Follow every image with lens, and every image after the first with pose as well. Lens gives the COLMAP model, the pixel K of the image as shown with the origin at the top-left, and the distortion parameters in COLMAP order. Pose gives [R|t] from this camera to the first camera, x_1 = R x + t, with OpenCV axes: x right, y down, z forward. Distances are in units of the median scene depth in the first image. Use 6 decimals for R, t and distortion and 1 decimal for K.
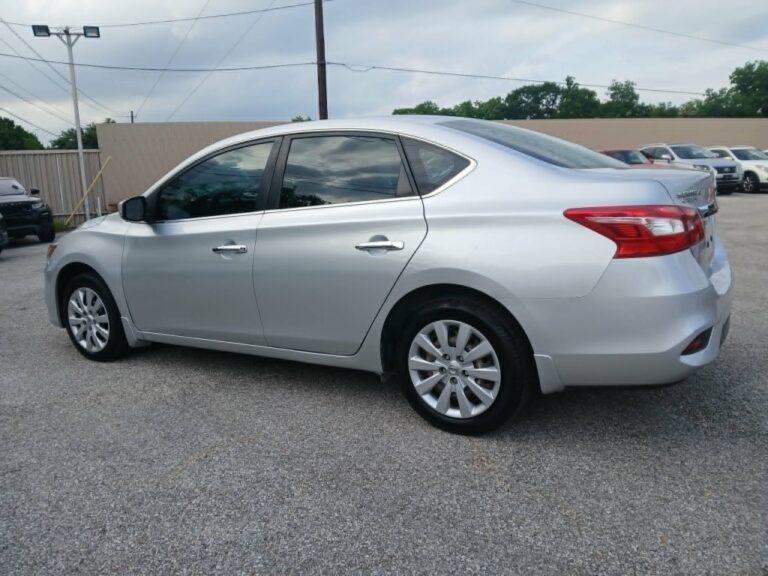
lens RADIAL K [[602.0, 0, 377.2], [0, 602.0, 277.4], [0, 0, 1]] dist [0.042562, -0.086814]
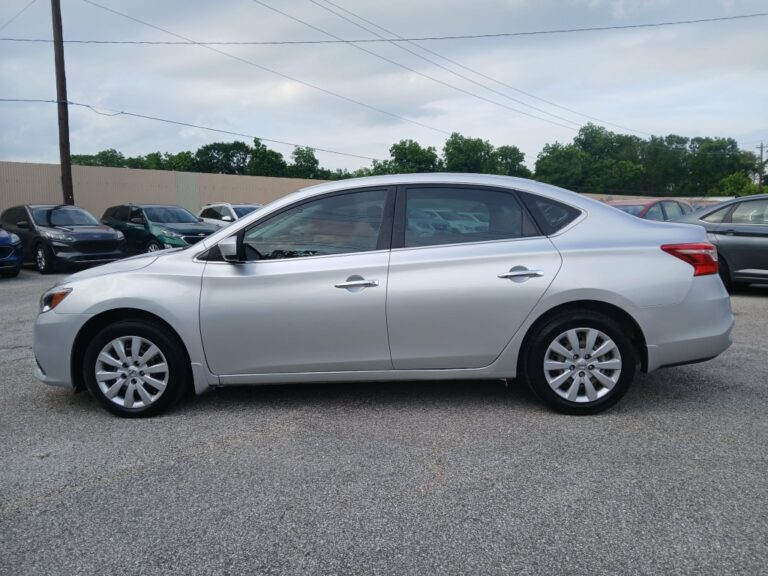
lens RADIAL K [[602.0, 0, 377.2], [0, 602.0, 277.4], [0, 0, 1]] dist [0.042562, -0.086814]
pose [[0.870896, -0.019218, 0.491091, -0.140091], [0.062619, 0.995430, -0.072095, 0.004134], [-0.487461, 0.093539, 0.868120, 0.006497]]
